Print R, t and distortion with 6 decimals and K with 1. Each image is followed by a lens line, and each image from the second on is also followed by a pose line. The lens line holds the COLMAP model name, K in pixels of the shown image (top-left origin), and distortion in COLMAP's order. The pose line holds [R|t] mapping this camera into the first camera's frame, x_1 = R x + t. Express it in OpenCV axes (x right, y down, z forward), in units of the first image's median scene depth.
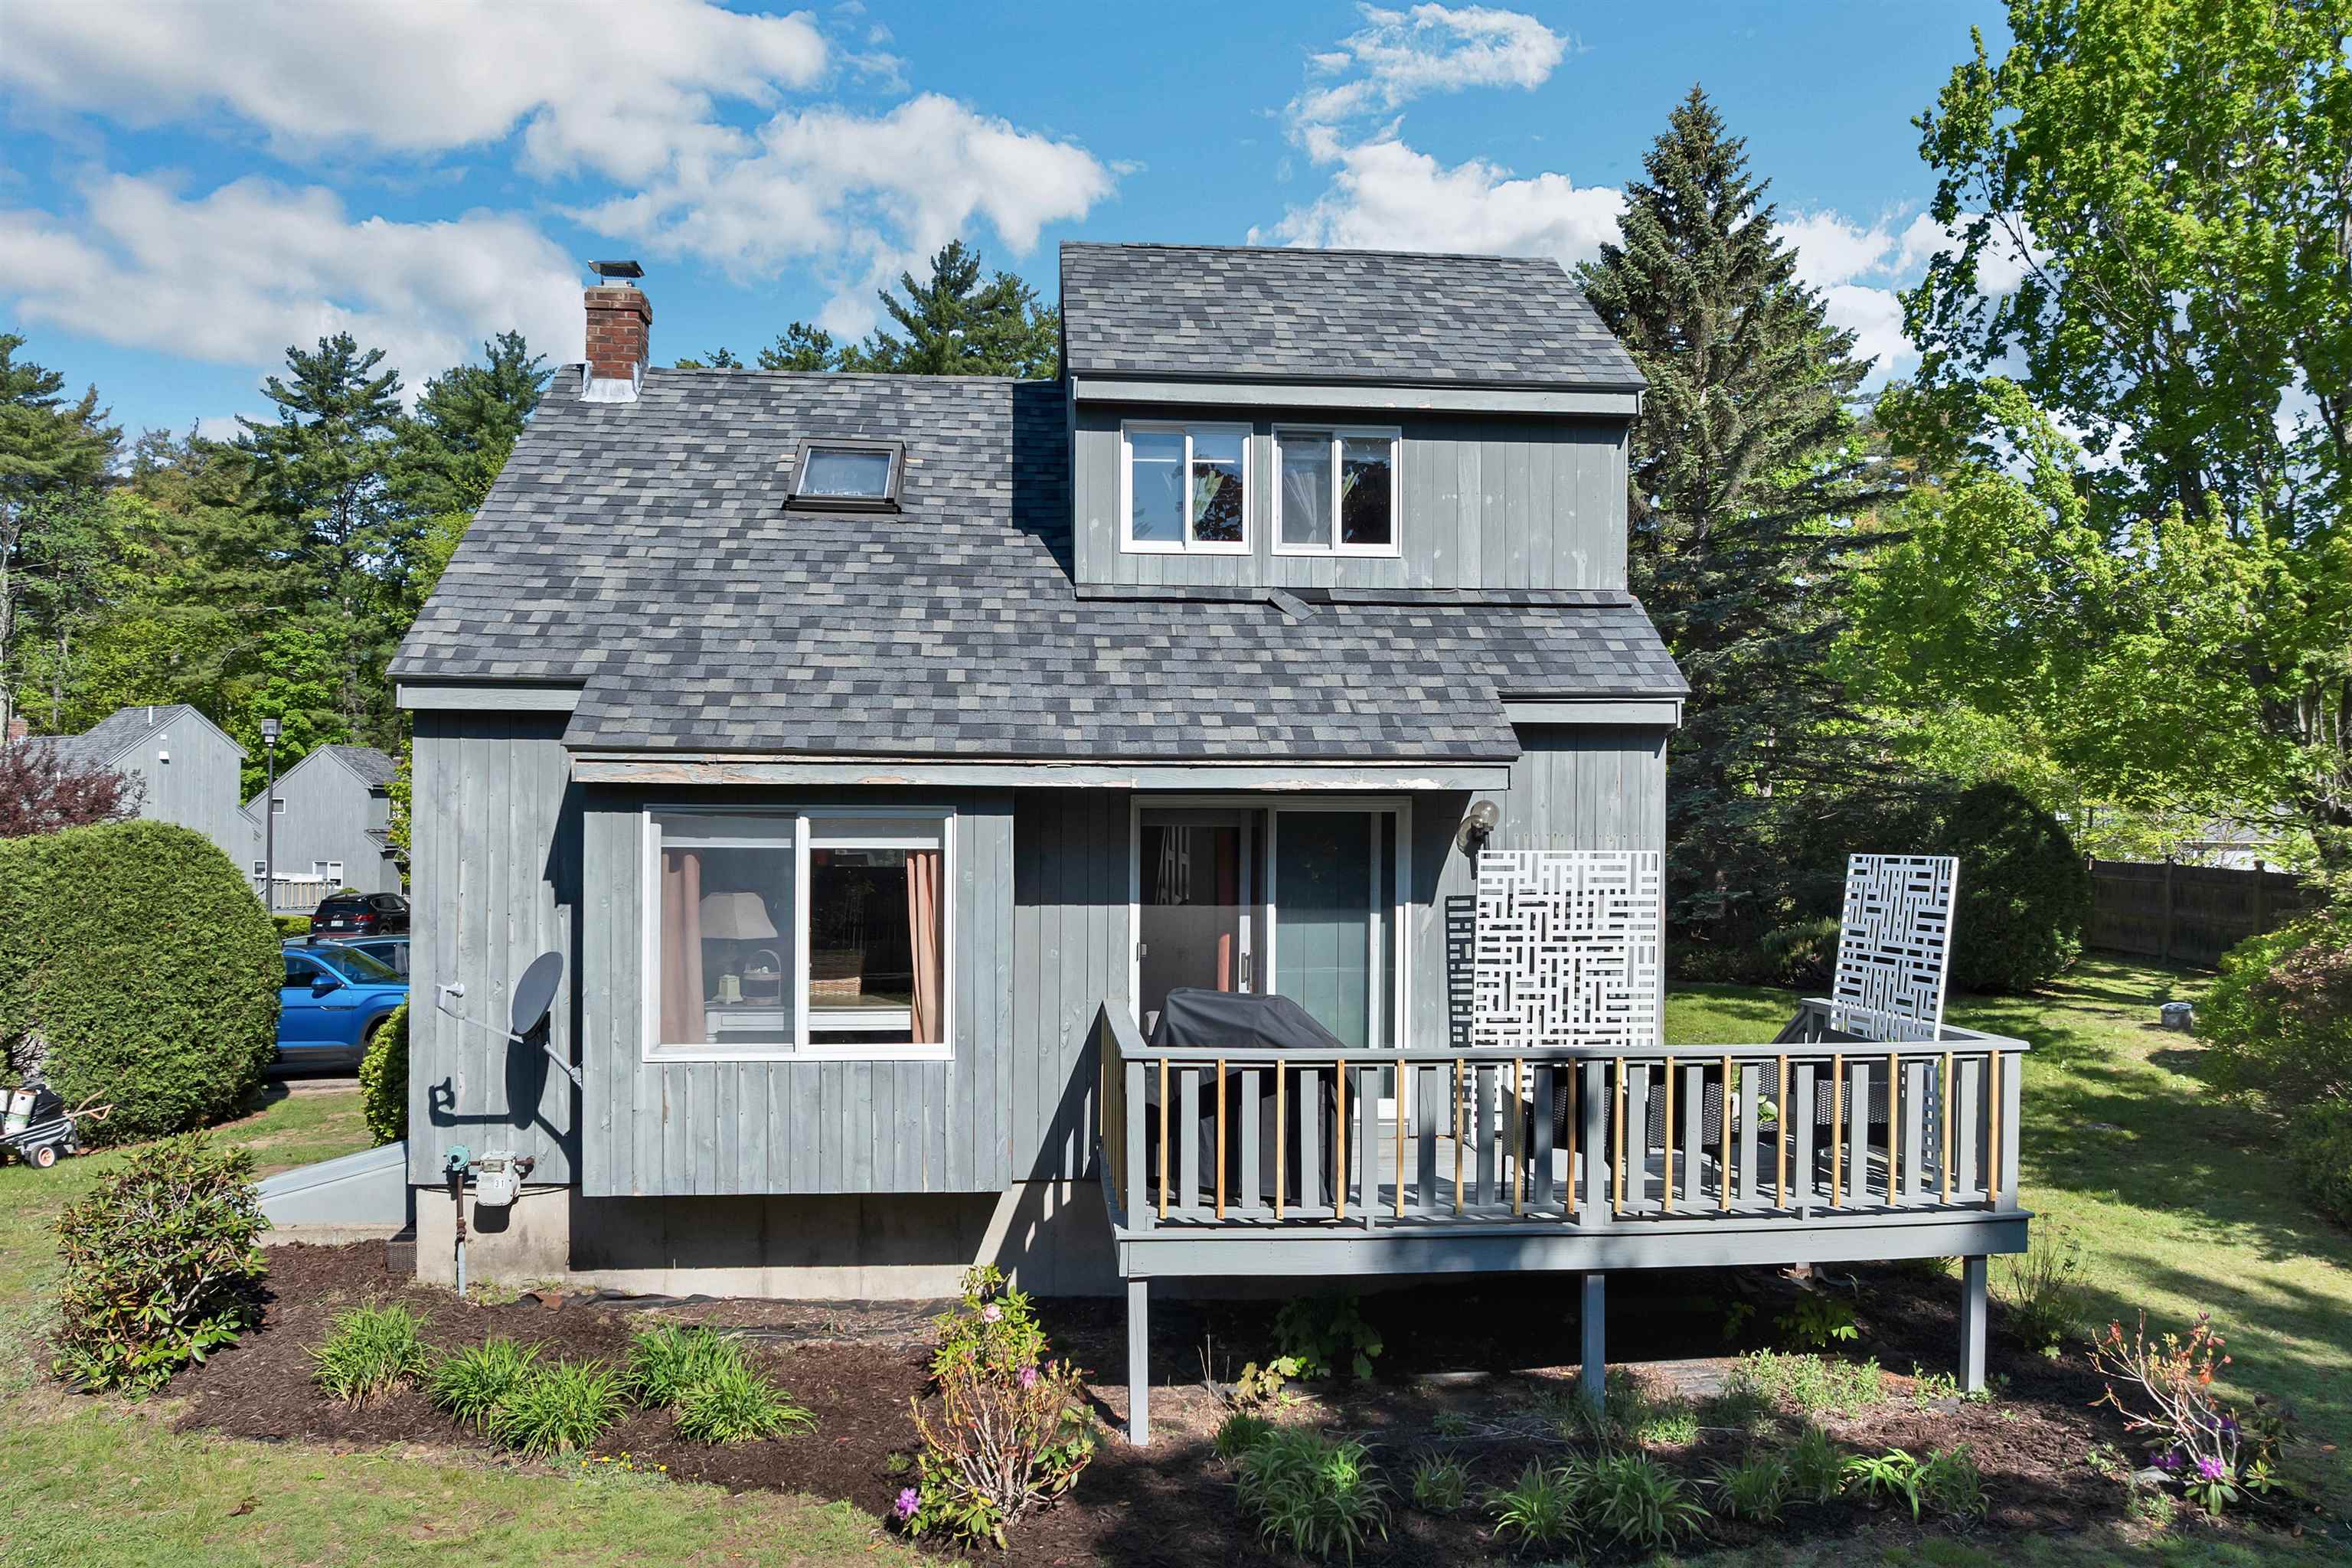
lens RADIAL K [[1701.9, 0, 1173.8], [0, 1701.9, 793.9], [0, 0, 1]] dist [-0.026942, -0.013652]
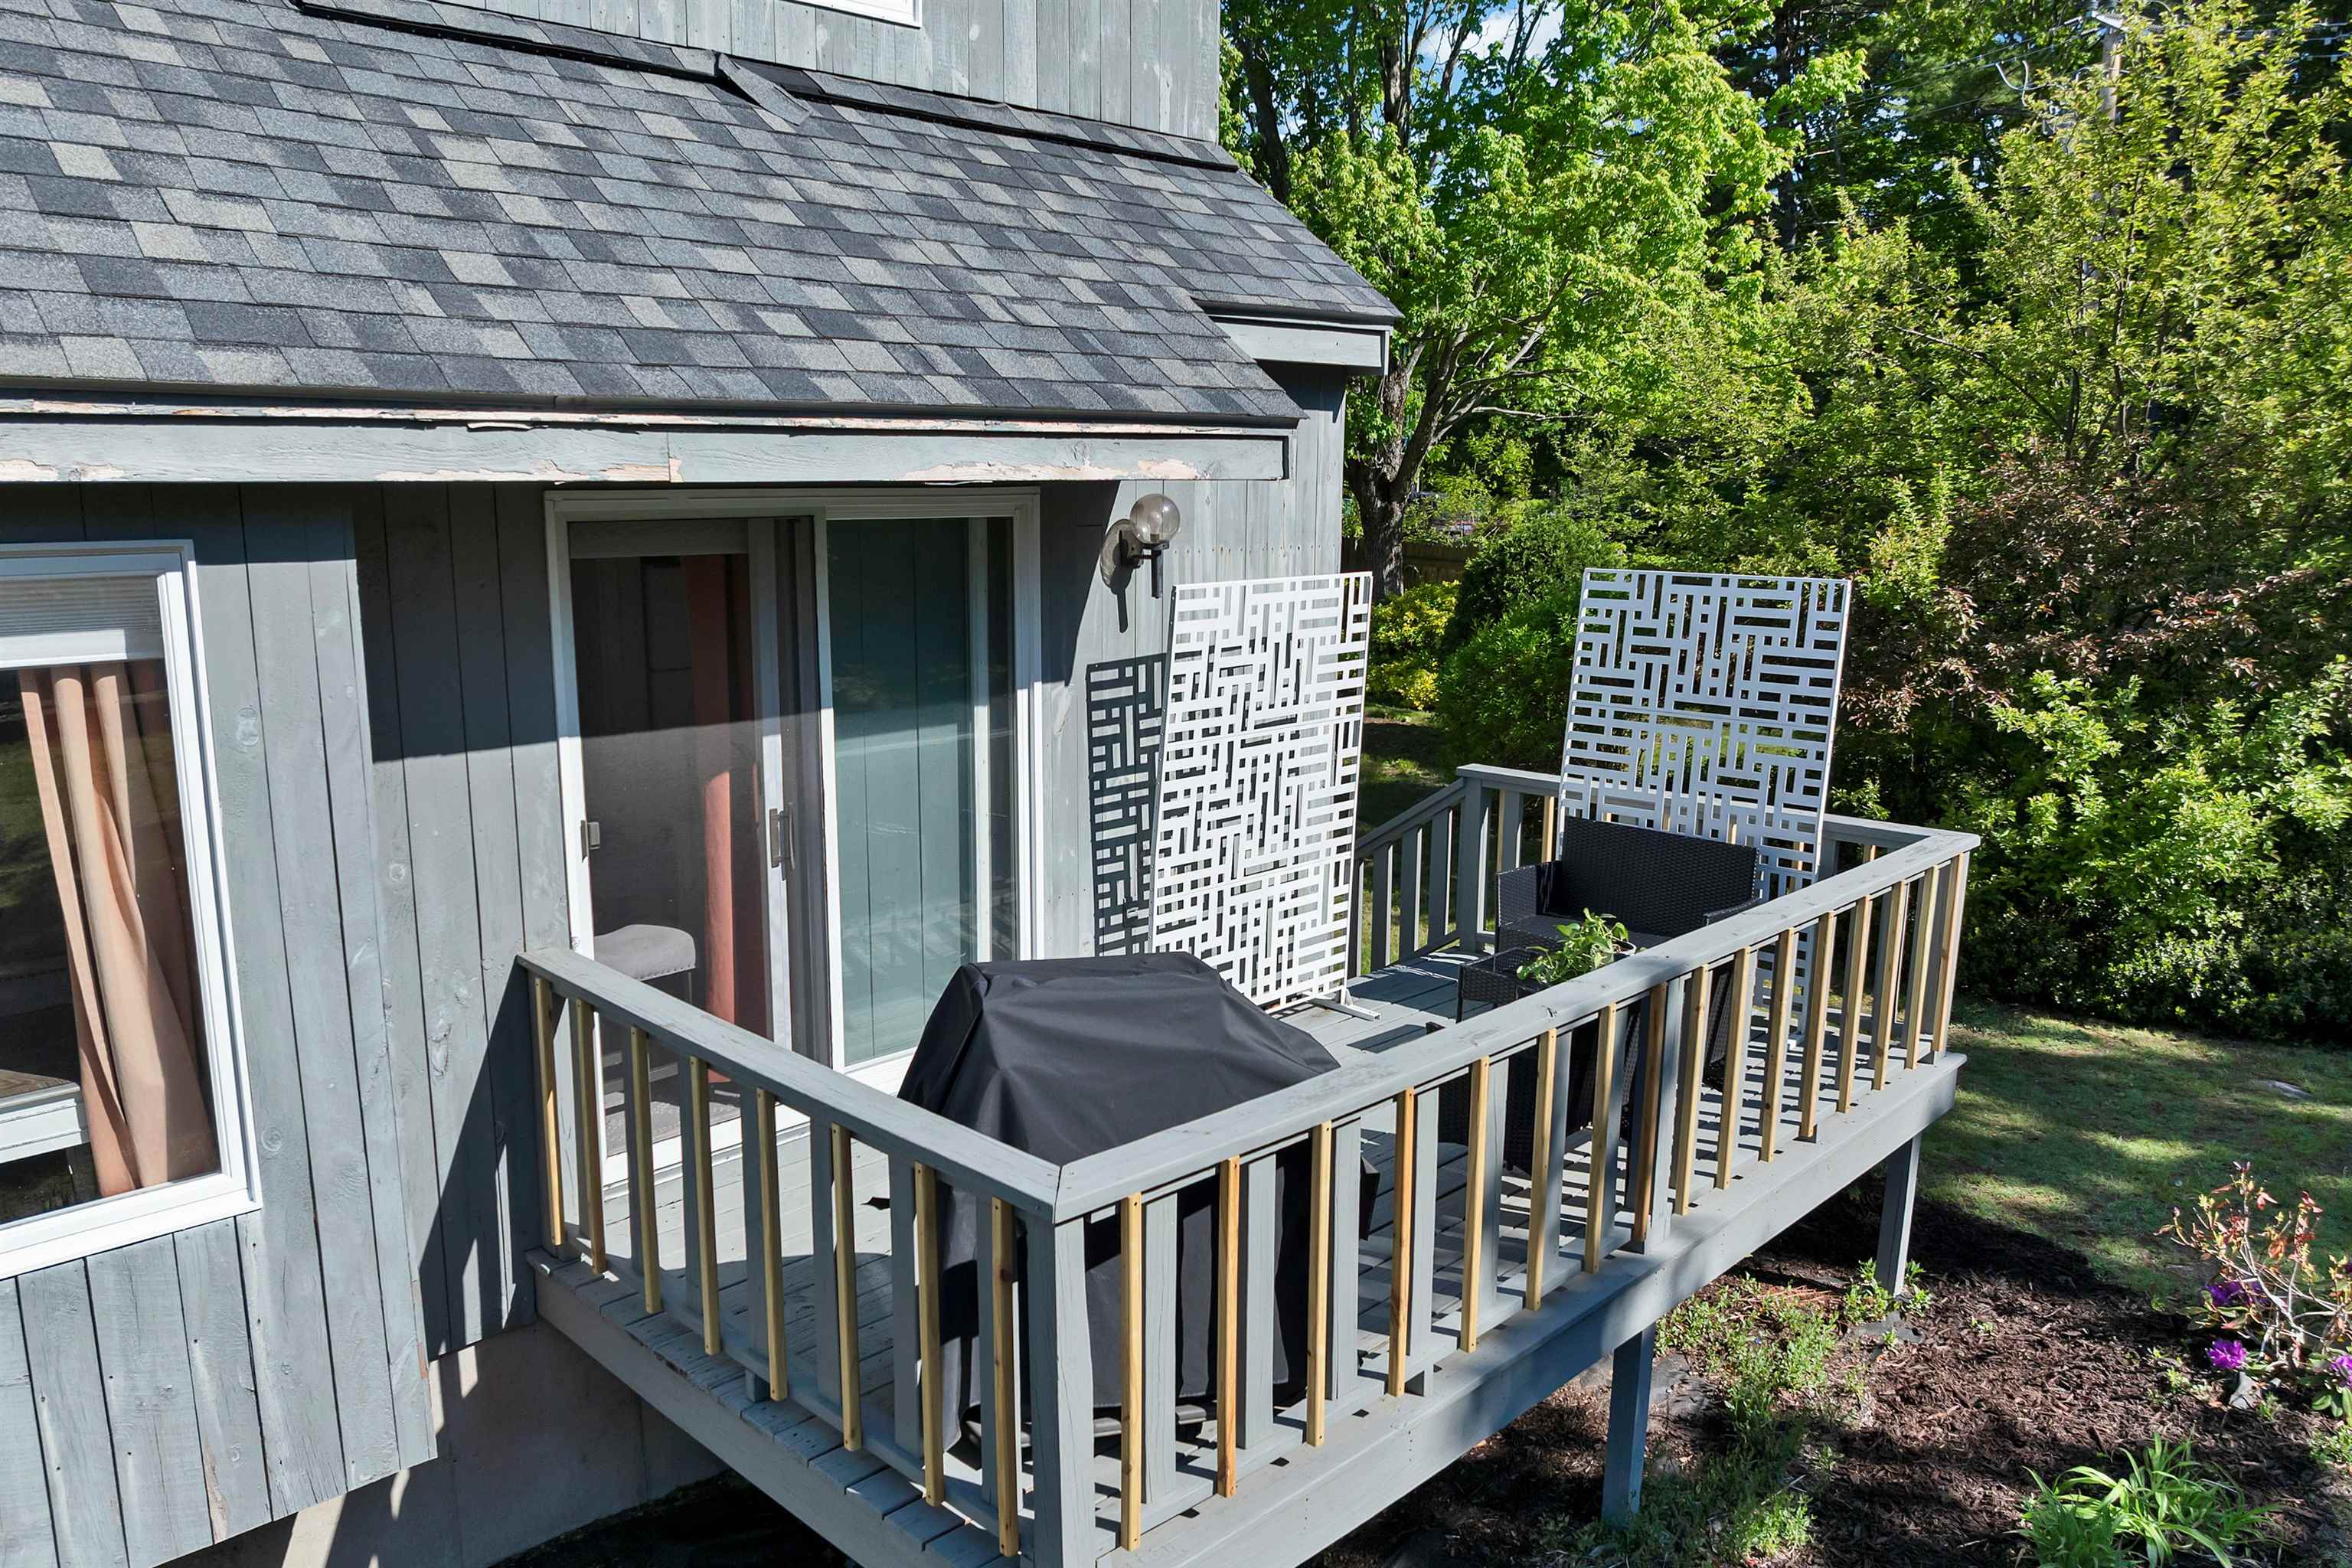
lens RADIAL K [[1701.9, 0, 1170.6], [0, 1701.9, 802.7], [0, 0, 1]] dist [-0.026942, -0.013652]
pose [[0.763562, -0.125608, 0.633400, -0.188145], [-0.010882, 0.978256, 0.207114, -0.013215], [-0.645642, -0.165037, 0.745593, 0.558792]]
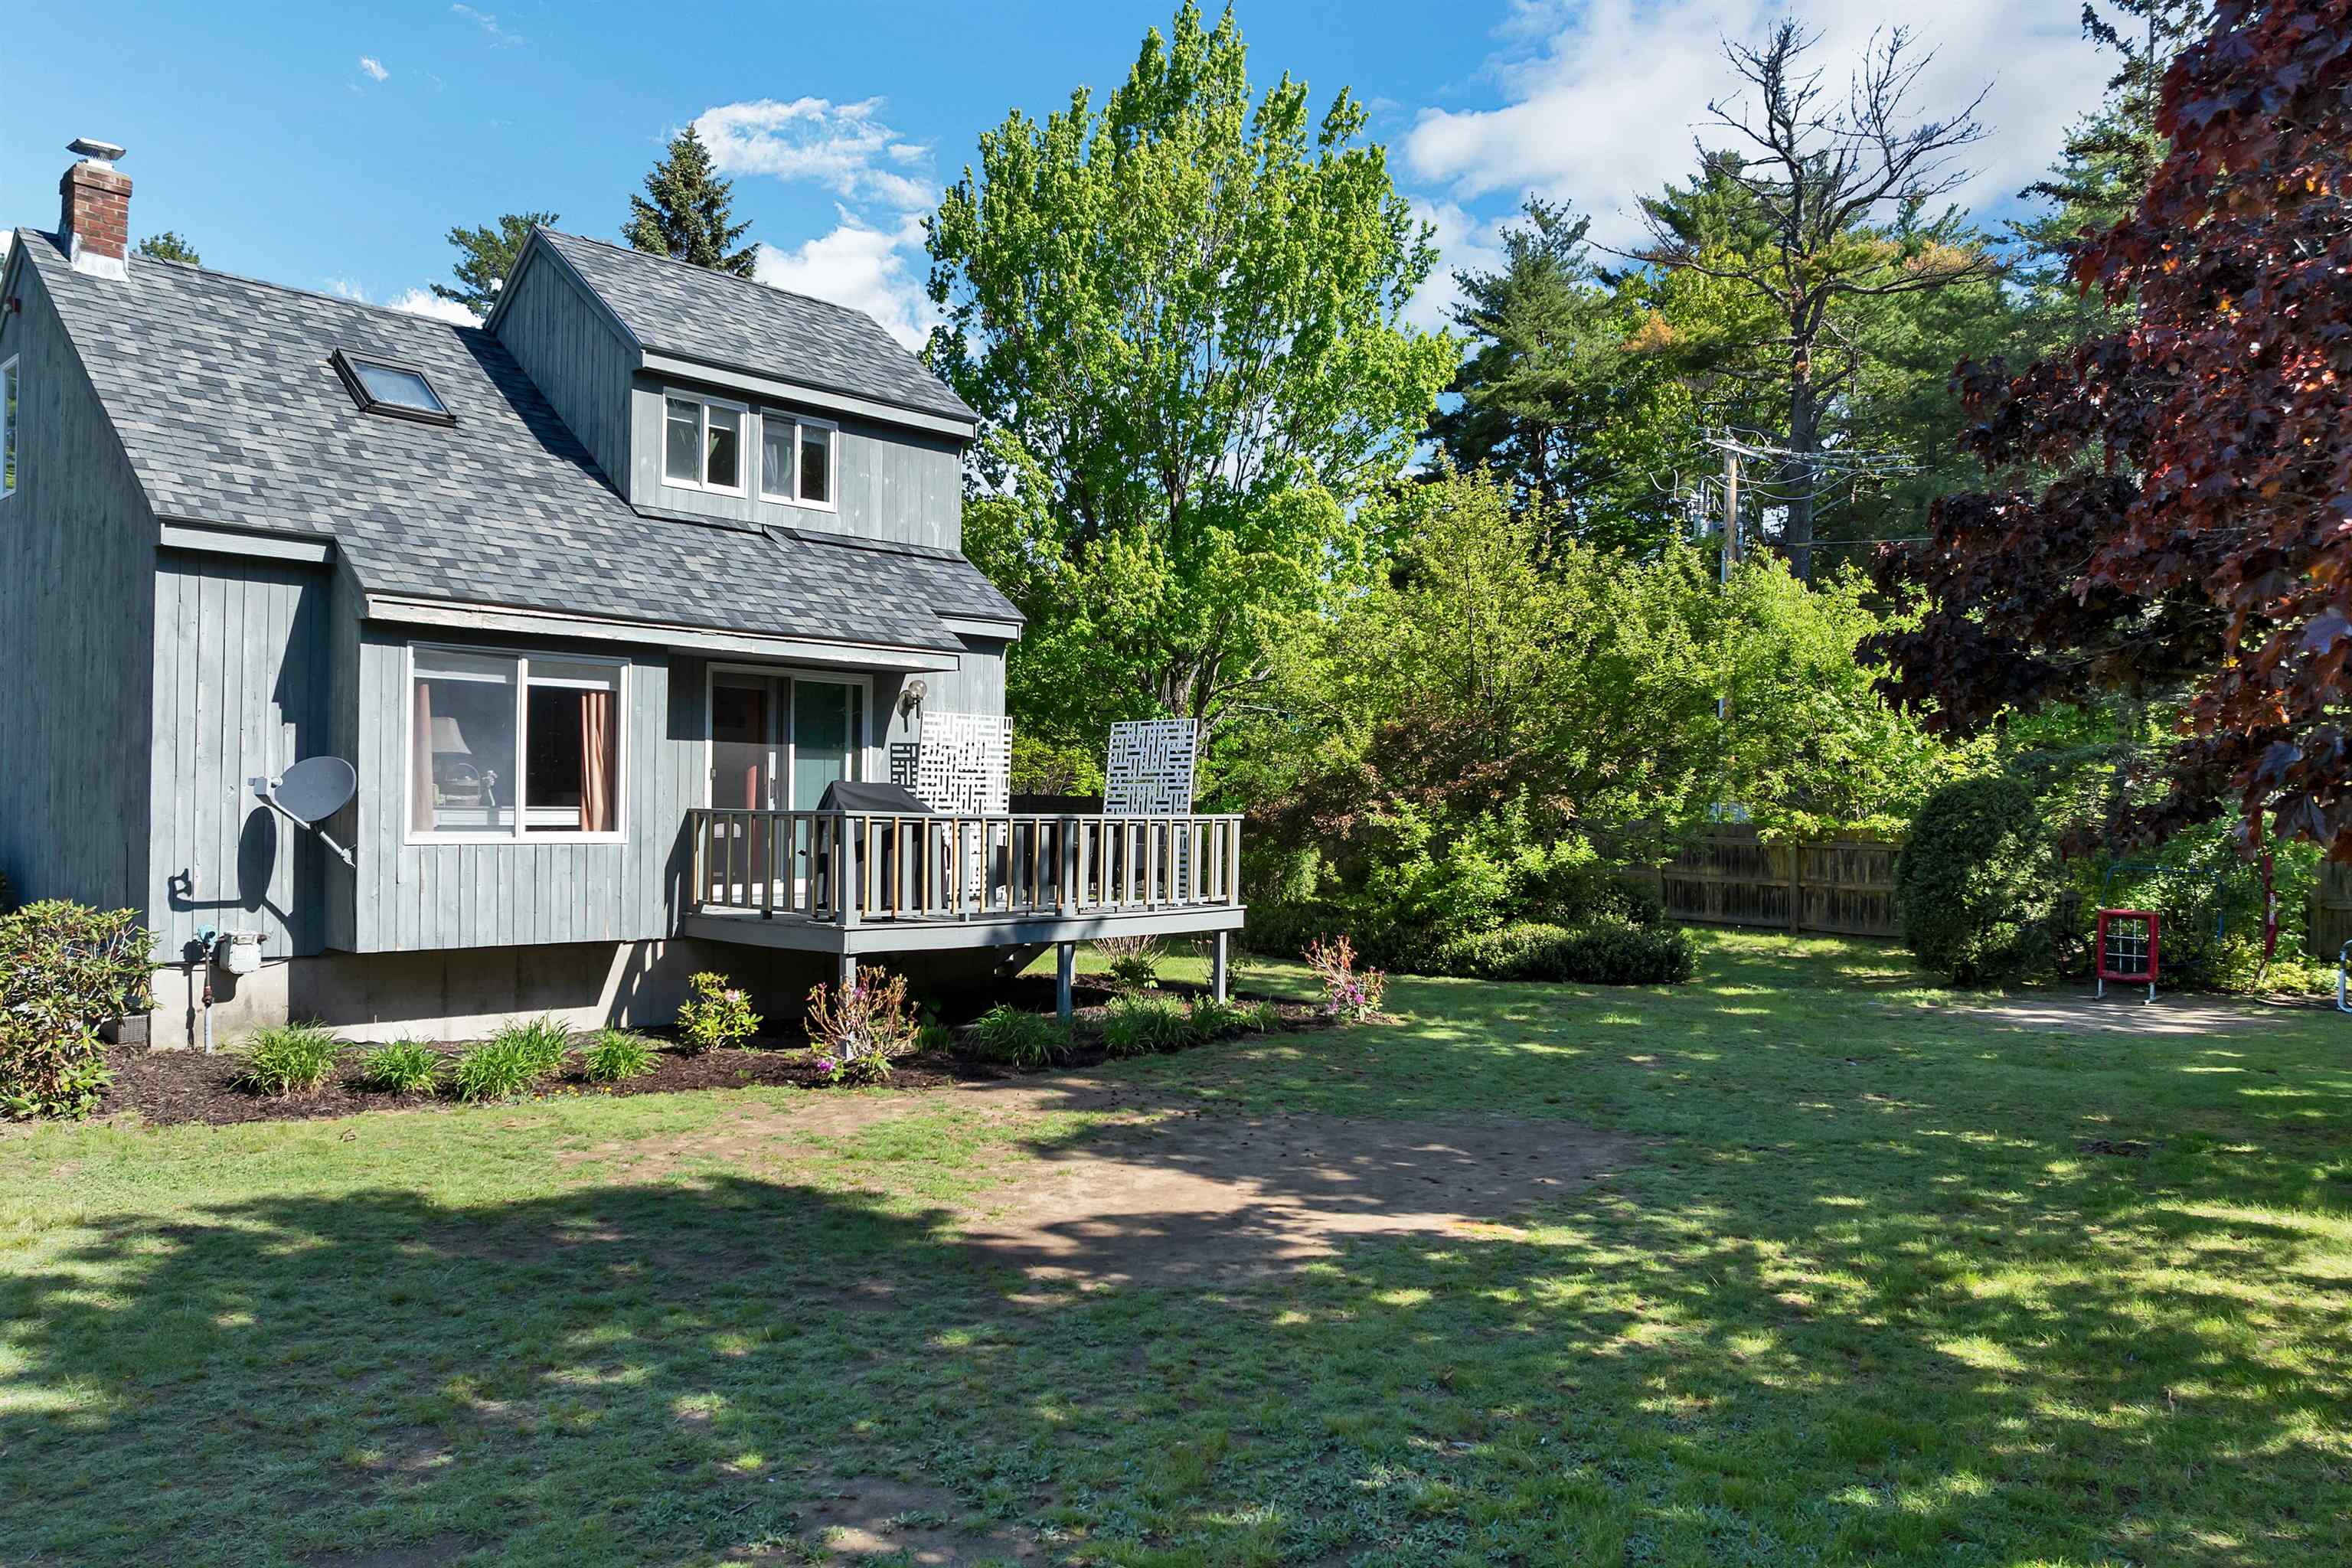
lens RADIAL K [[1701.9, 0, 1182.2], [0, 1701.9, 789.8], [0, 0, 1]] dist [-0.026942, -0.013652]
pose [[0.739503, 0.011592, 0.673054, -0.672162], [-0.015915, 0.999873, 0.000266, 0.098847], [-0.672965, -0.010908, 0.739594, -0.291430]]
